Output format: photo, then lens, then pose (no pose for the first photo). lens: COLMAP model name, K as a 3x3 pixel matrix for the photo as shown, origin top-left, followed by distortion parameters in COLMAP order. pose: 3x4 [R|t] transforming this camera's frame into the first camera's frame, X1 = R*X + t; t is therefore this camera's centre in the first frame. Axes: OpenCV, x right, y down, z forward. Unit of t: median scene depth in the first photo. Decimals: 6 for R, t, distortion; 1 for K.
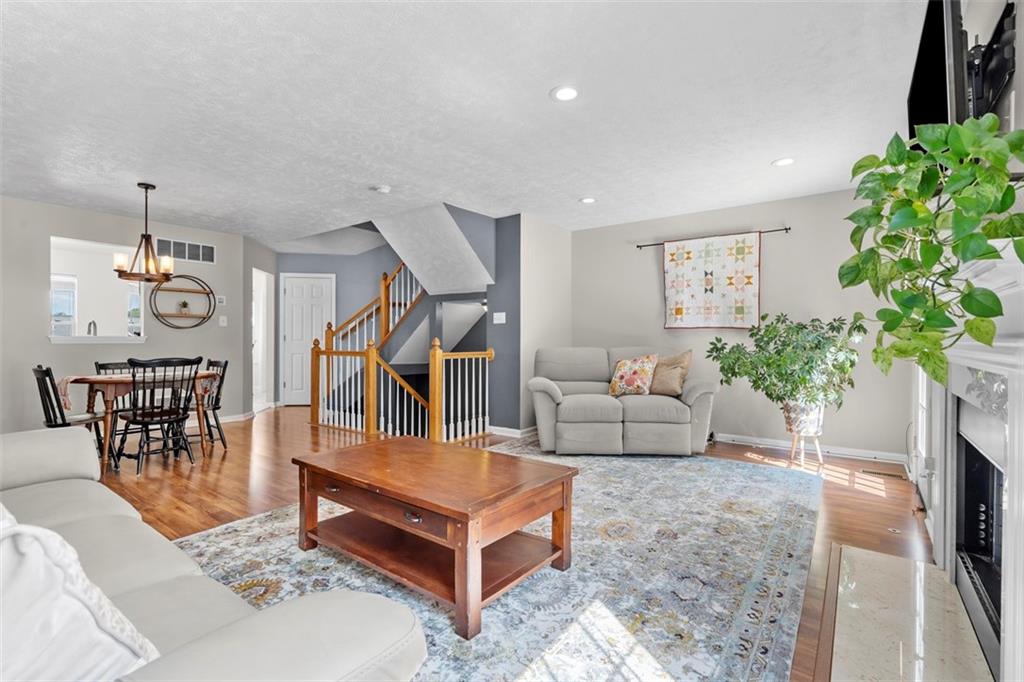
lens RADIAL K [[464.2, 0, 512.9], [0, 464.2, 343.2], [0, 0, 1]] dist [-0.007180, 0.004822]
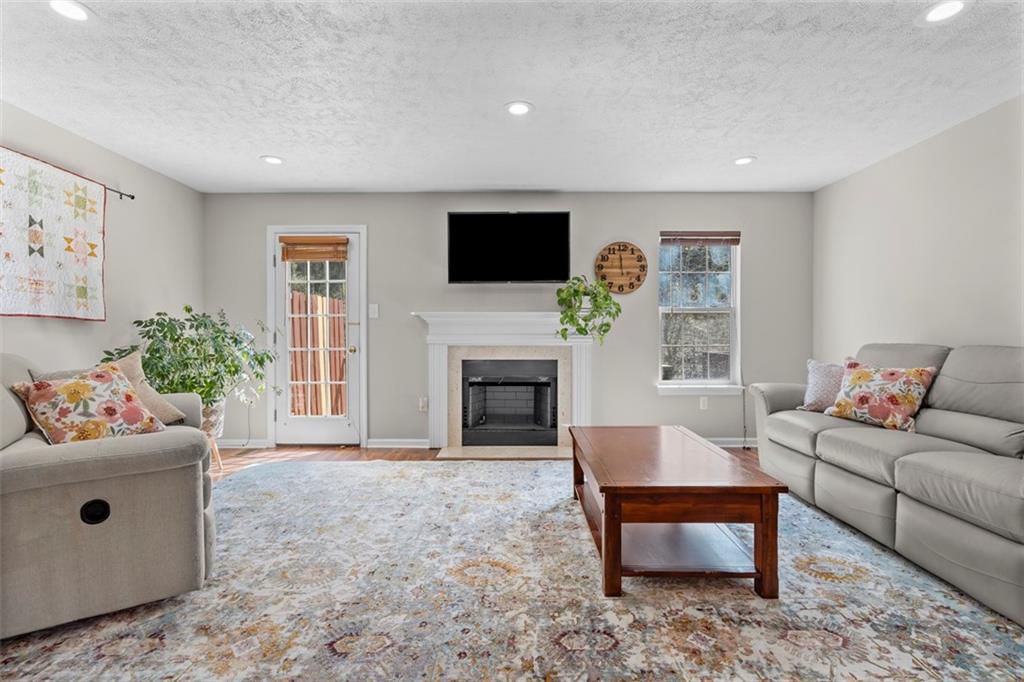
lens RADIAL K [[464.2, 0, 505.3], [0, 464.2, 338.8], [0, 0, 1]] dist [-0.007180, 0.004822]
pose [[-0.591146, -0.004924, 0.806550, -0.406201], [0.008933, 0.999880, 0.012652, -0.007411], [-0.806515, 0.014684, -0.591031, 0.907317]]
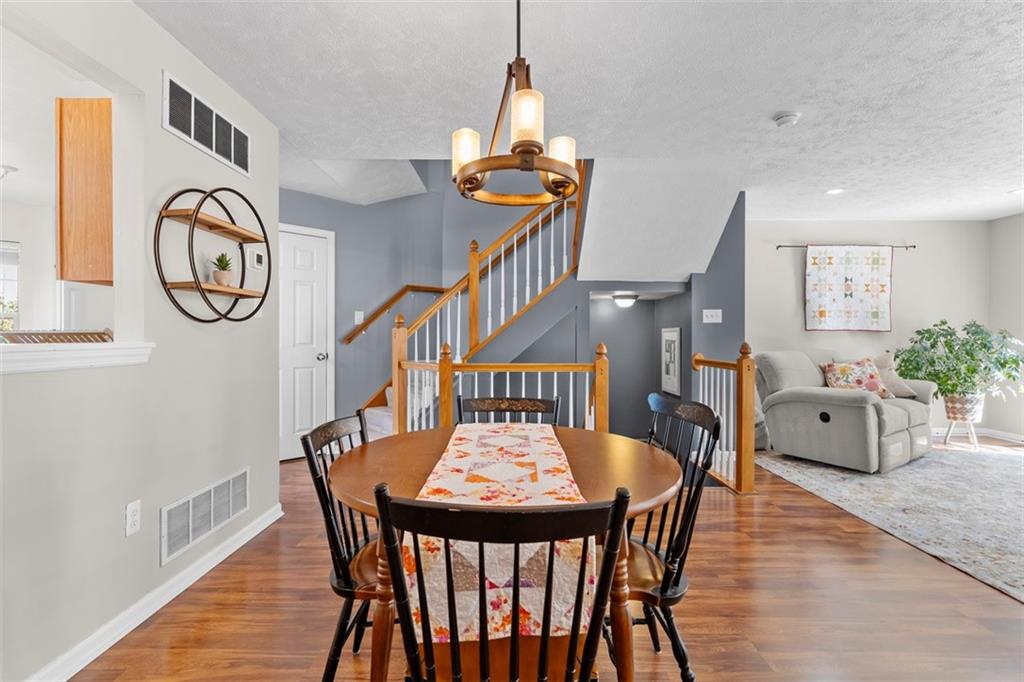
lens RADIAL K [[464.2, 0, 511.0], [0, 464.2, 338.5], [0, 0, 1]] dist [-0.007180, 0.004822]
pose [[0.808763, -0.004813, 0.588114, -0.874085], [0.004154, 0.999988, 0.002471, -0.020822], [-0.588120, 0.000445, 0.808774, 0.617879]]
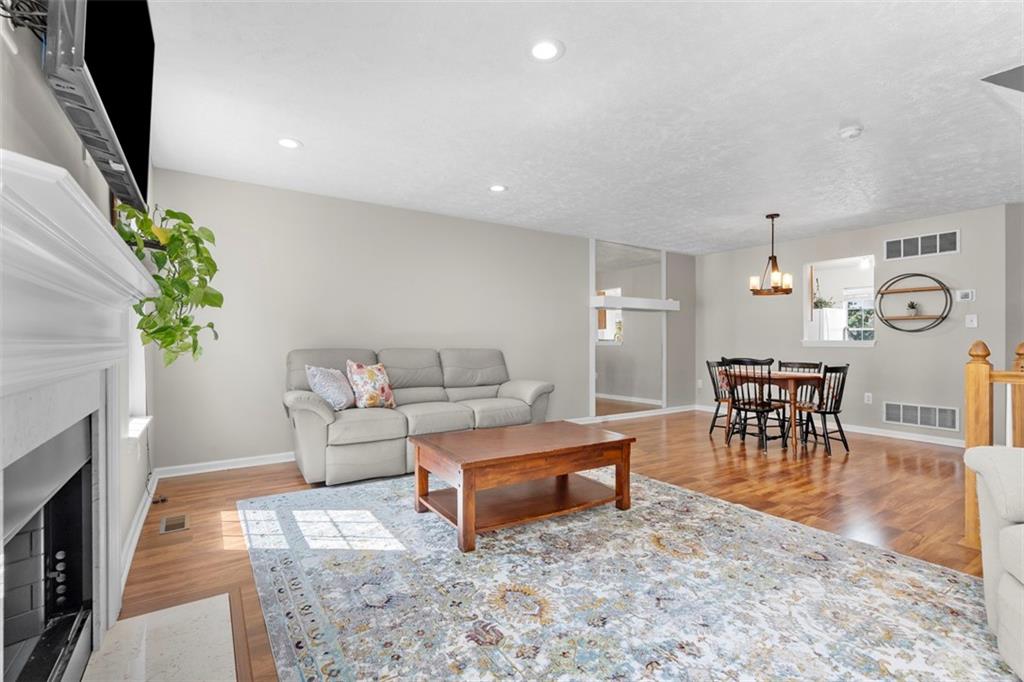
lens RADIAL K [[464.2, 0, 508.7], [0, 464.2, 345.5], [0, 0, 1]] dist [-0.007180, 0.004822]
pose [[-0.342020, 0.006428, -0.939671, 0.501052], [-0.010906, 0.999882, 0.010809, -0.006437], [0.939629, 0.013945, -0.341910, 0.665201]]
